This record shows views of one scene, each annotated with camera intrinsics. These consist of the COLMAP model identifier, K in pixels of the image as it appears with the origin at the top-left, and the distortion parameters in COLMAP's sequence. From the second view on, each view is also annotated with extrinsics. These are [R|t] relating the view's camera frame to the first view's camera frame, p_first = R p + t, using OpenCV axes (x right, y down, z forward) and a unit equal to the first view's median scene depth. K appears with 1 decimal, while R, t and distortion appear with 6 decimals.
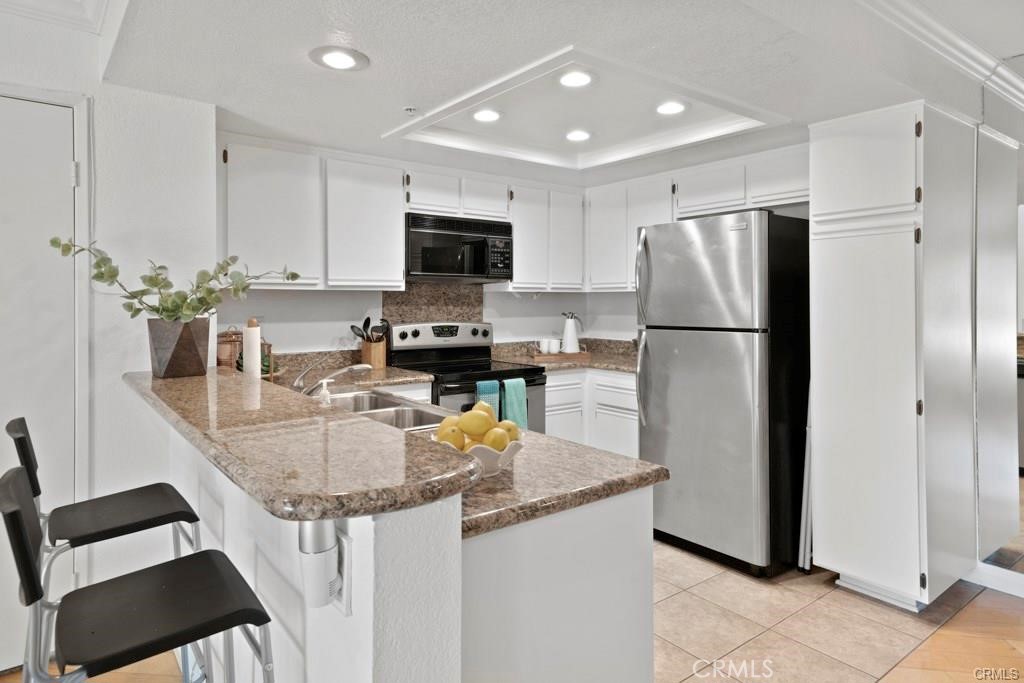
lens RADIAL K [[608.6, 0, 500.4], [0, 608.6, 302.9], [0, 0, 1]] dist [0.032934, 0.000409]
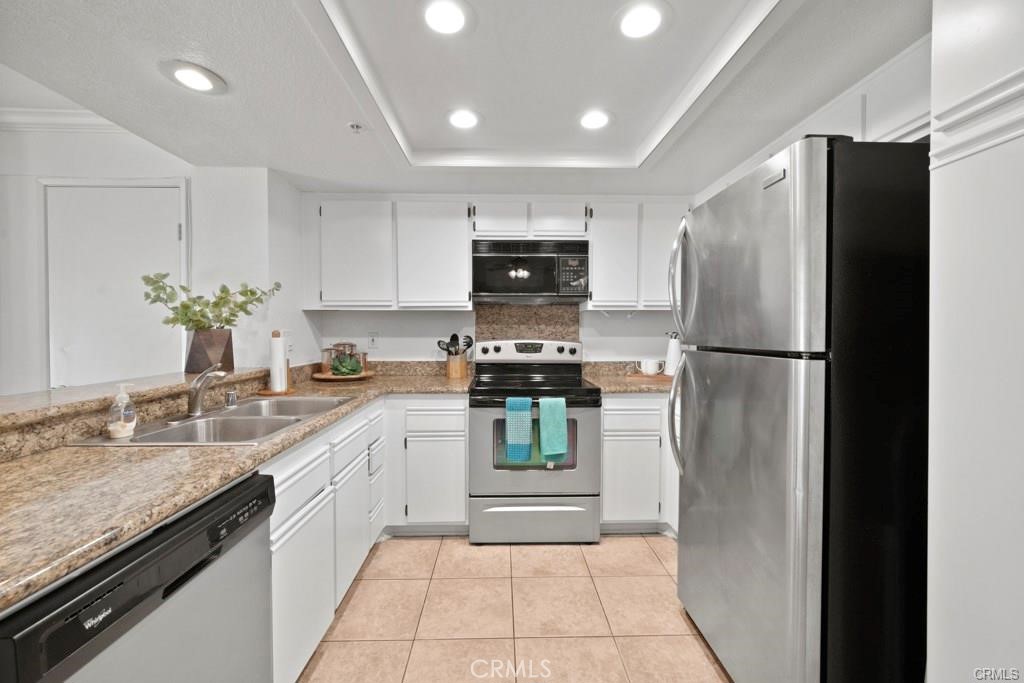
lens RADIAL K [[404.8, 0, 508.3], [0, 404.8, 339.5], [0, 0, 1]] dist [-0.002412, 0.001149]
pose [[0.813055, 0.012815, -0.582046, 0.317031], [-0.001836, 0.999809, 0.019449, 0.018349], [0.582184, -0.014744, 0.812923, 0.410089]]
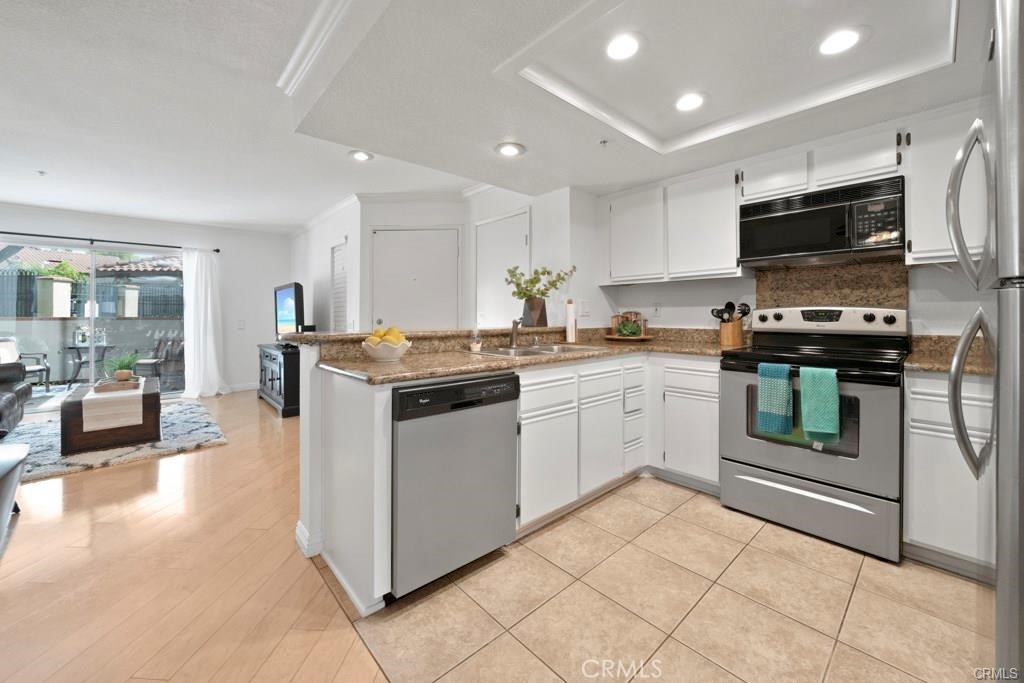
lens RADIAL K [[390.7, 0, 516.7], [0, 390.7, 313.8], [0, 0, 1]] dist [-0.010812, 0.000344]
pose [[0.100642, -0.005314, -0.994909, 0.482457], [-0.002349, 0.999982, -0.005578, 0.050373], [0.994920, 0.002898, 0.100628, 0.497100]]
